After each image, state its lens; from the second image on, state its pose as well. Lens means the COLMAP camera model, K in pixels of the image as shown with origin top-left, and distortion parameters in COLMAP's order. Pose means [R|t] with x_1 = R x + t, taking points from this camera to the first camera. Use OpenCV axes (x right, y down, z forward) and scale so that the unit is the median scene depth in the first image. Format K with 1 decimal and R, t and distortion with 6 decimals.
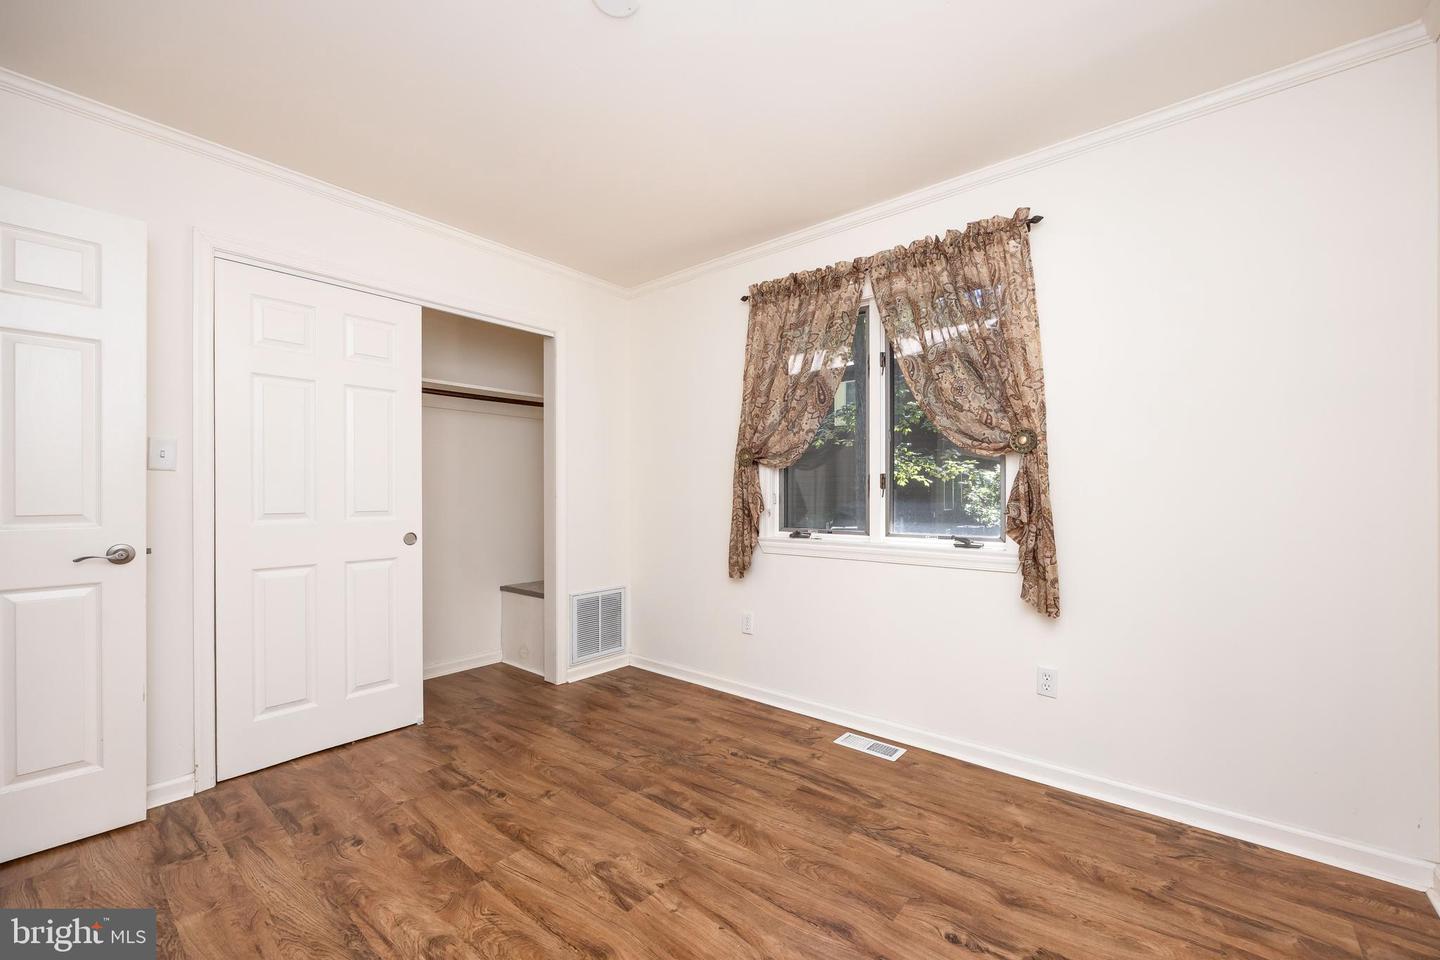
lens RADIAL K [[564.1, 0, 710.5], [0, 564.1, 480.9], [0, 0, 1]] dist [-0.001130, -0.000121]
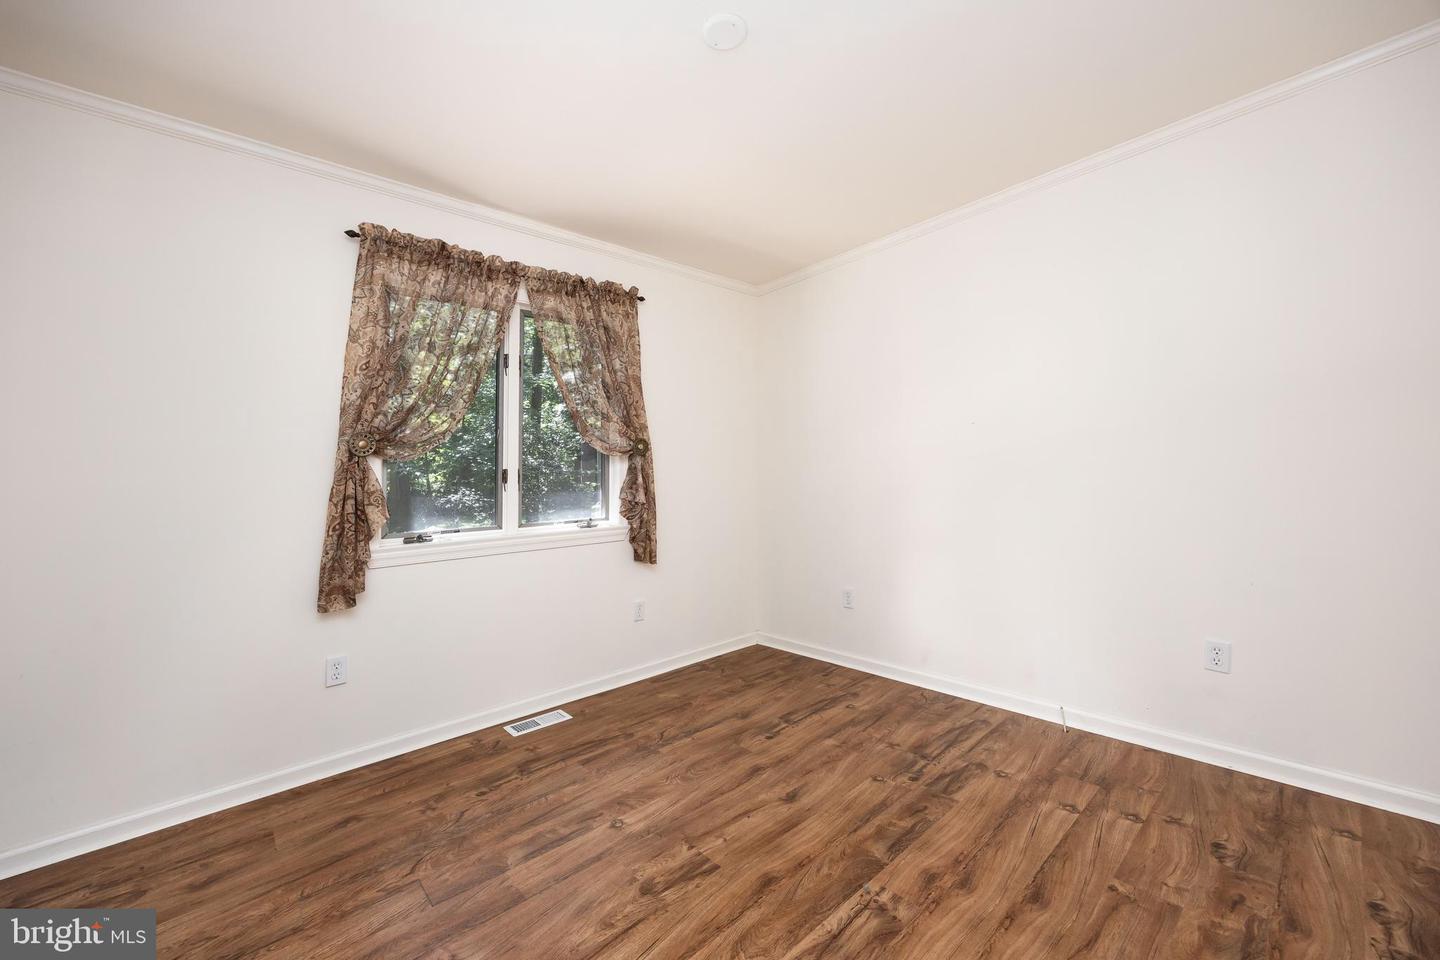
lens RADIAL K [[564.1, 0, 710.5], [0, 564.1, 480.9], [0, 0, 1]] dist [-0.001130, -0.000121]
pose [[0.158002, -0.004714, 0.987428, -0.858200], [0.014663, 0.999890, 0.002427, 0.014419], [-0.987330, 0.014096, 0.158054, 0.591780]]
